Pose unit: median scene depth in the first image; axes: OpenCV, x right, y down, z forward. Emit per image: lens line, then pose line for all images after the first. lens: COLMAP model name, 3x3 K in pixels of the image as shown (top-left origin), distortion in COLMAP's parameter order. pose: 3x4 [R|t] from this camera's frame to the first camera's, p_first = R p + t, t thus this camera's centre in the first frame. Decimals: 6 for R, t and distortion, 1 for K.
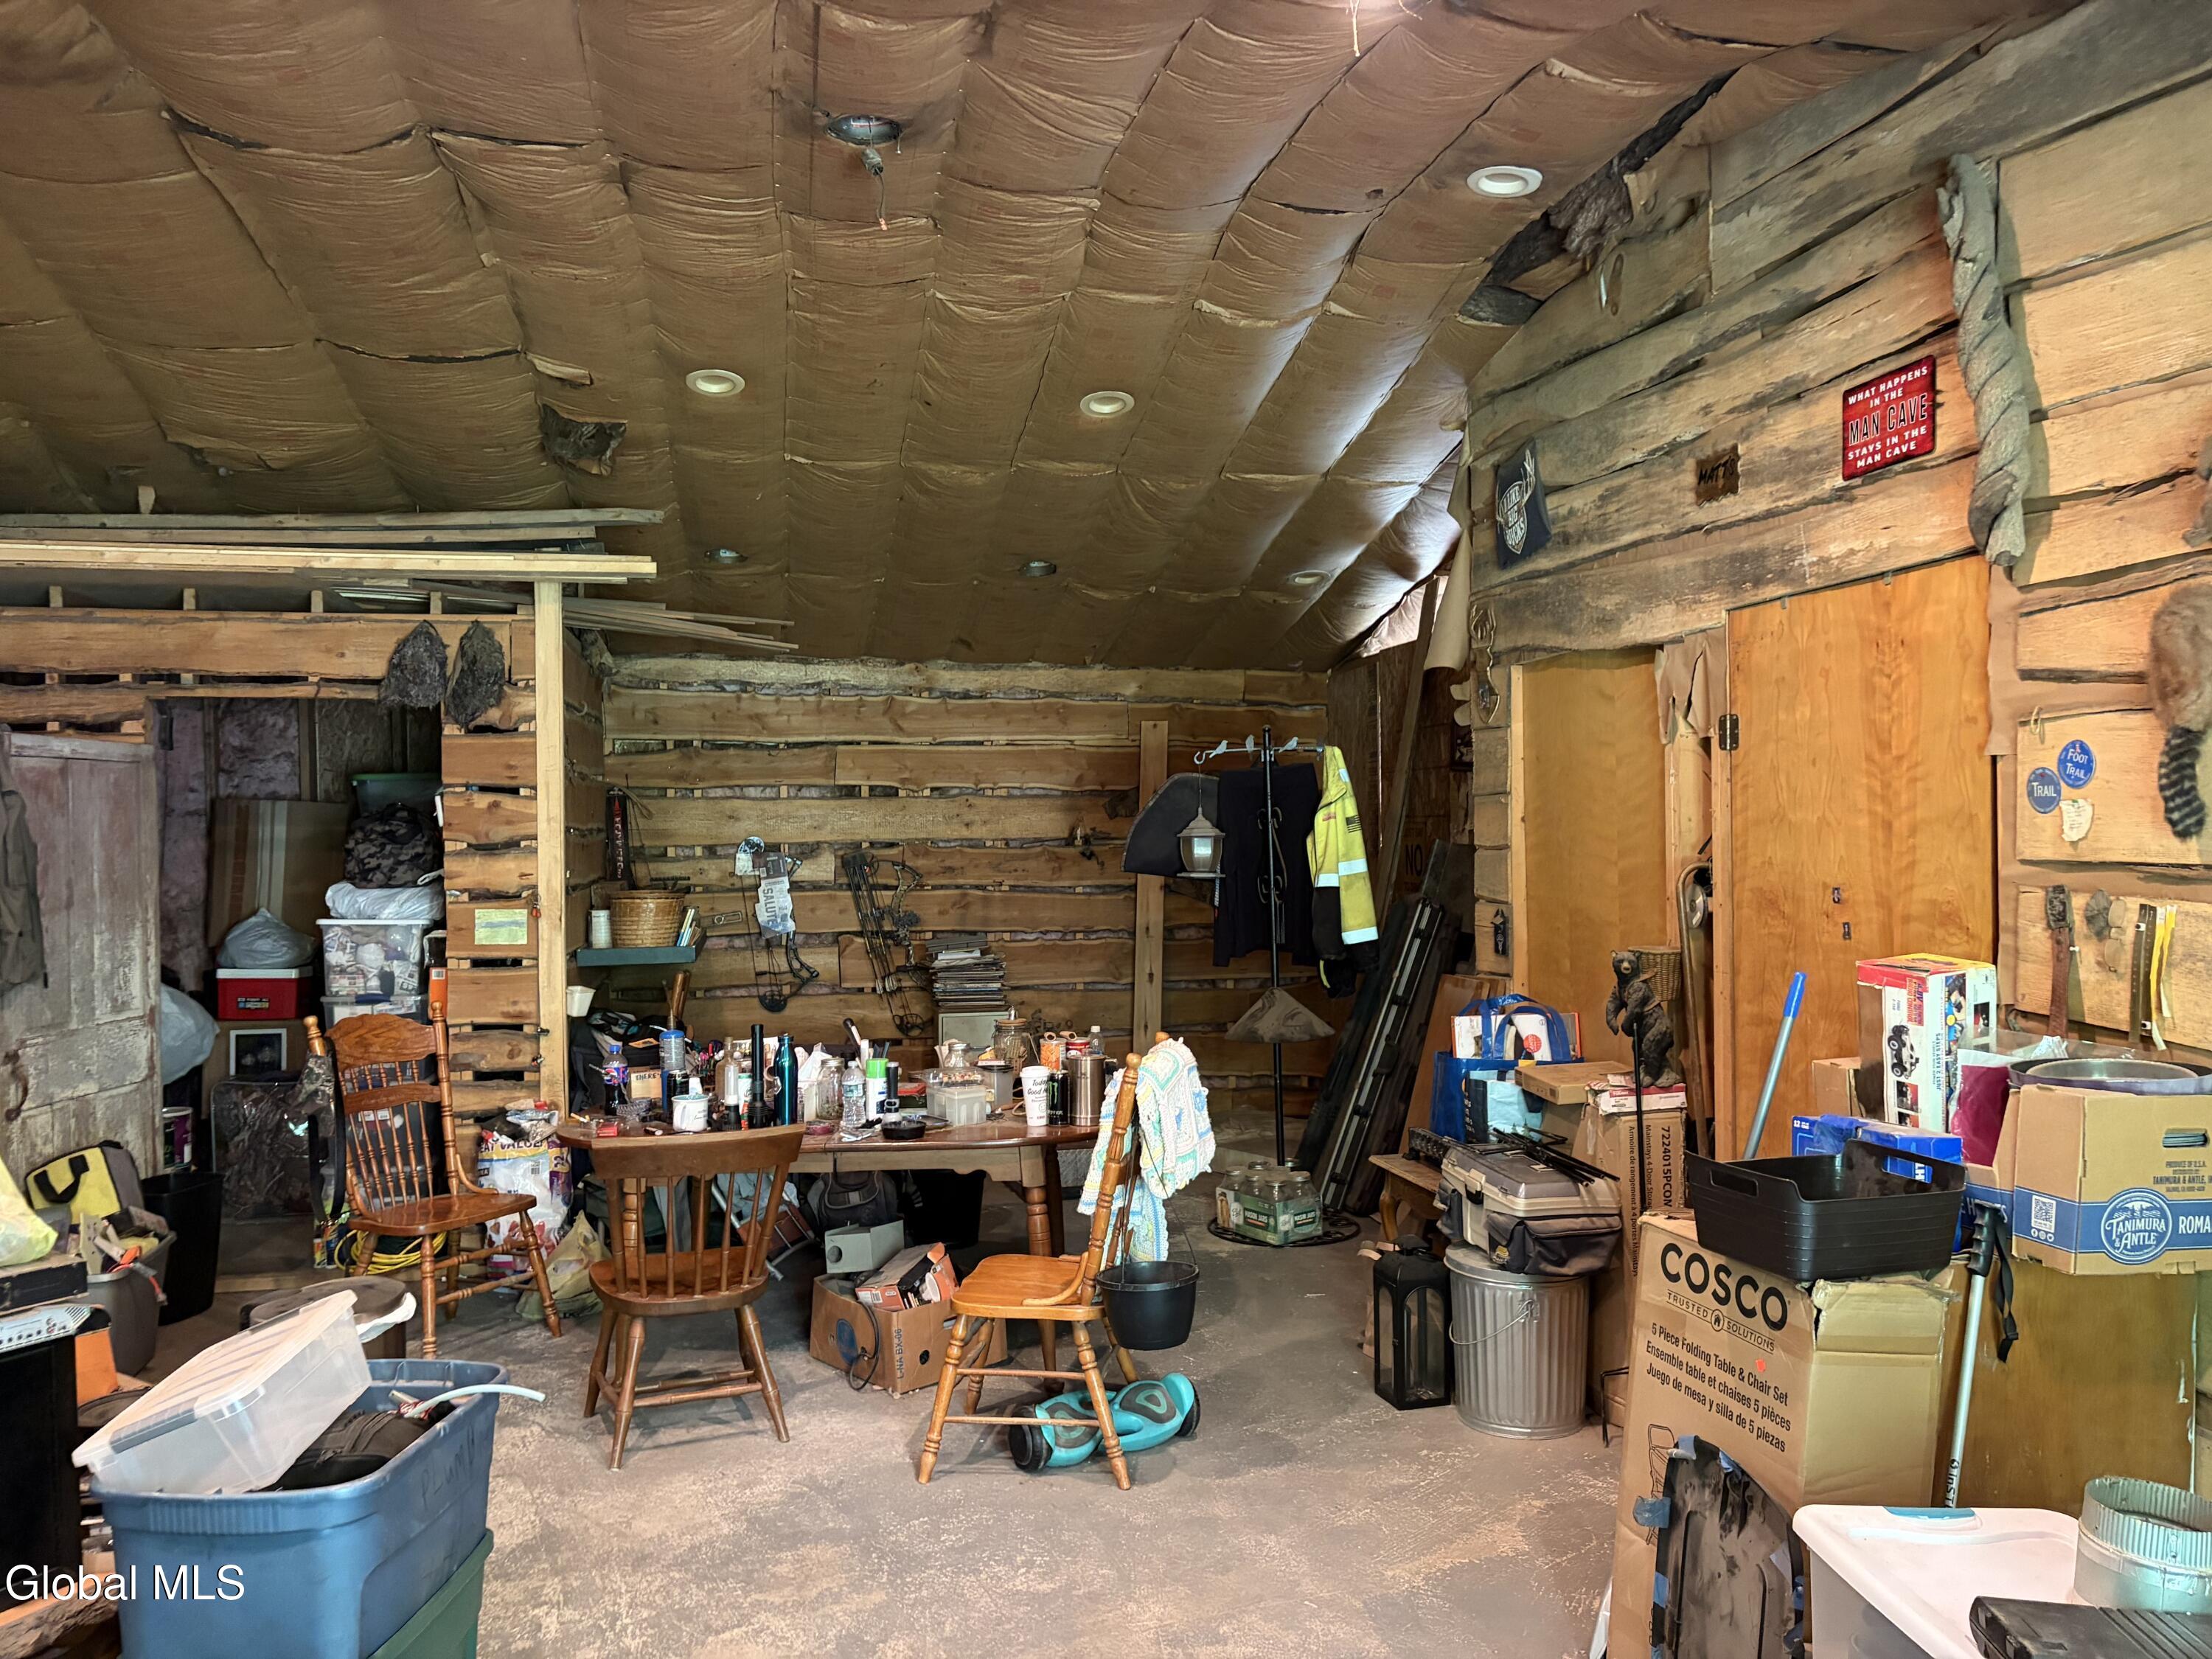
lens RADIAL K [[1678.0, 0, 1109.0], [0, 1678.0, 838.1], [0, 0, 1]] dist [0.059536, -0.064781]
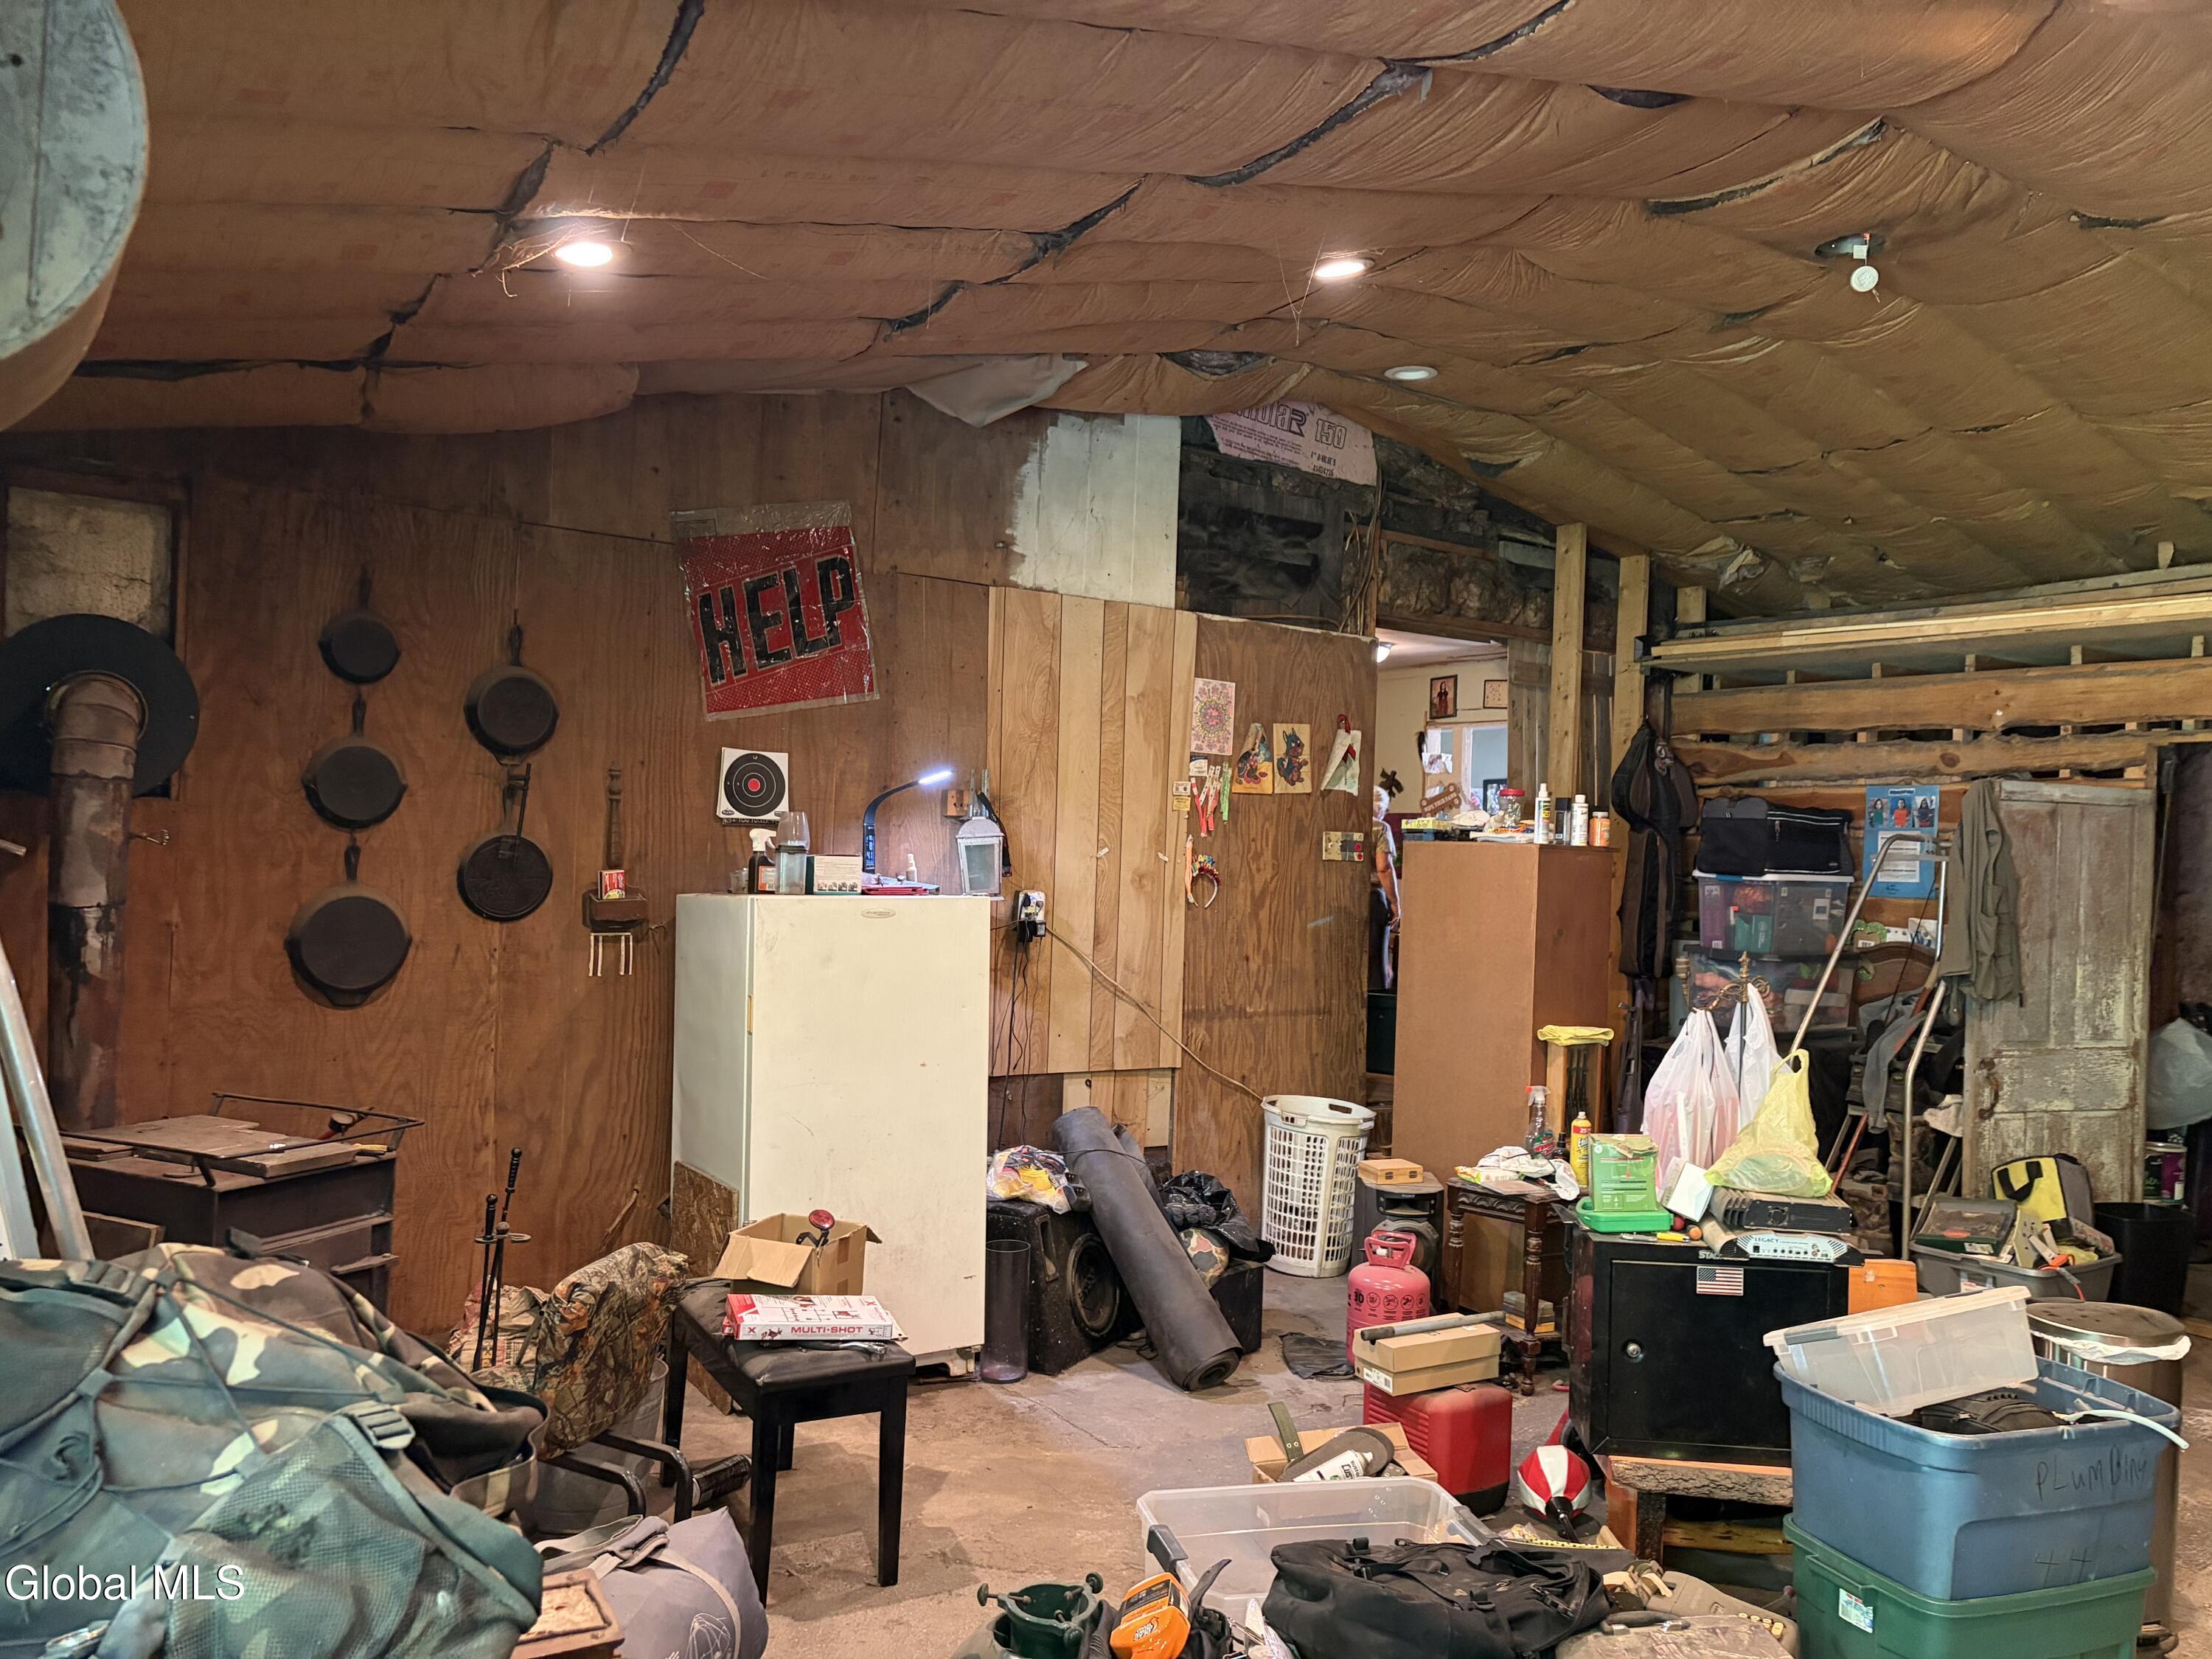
lens RADIAL K [[1678.0, 0, 1111.7], [0, 1678.0, 827.4], [0, 0, 1]] dist [0.059536, -0.064781]
pose [[0.385459, 0.014286, -0.922615, 0.165667], [-0.045716, 0.998948, -0.003632, 0.001305], [0.921592, 0.043578, 0.385706, 0.011497]]
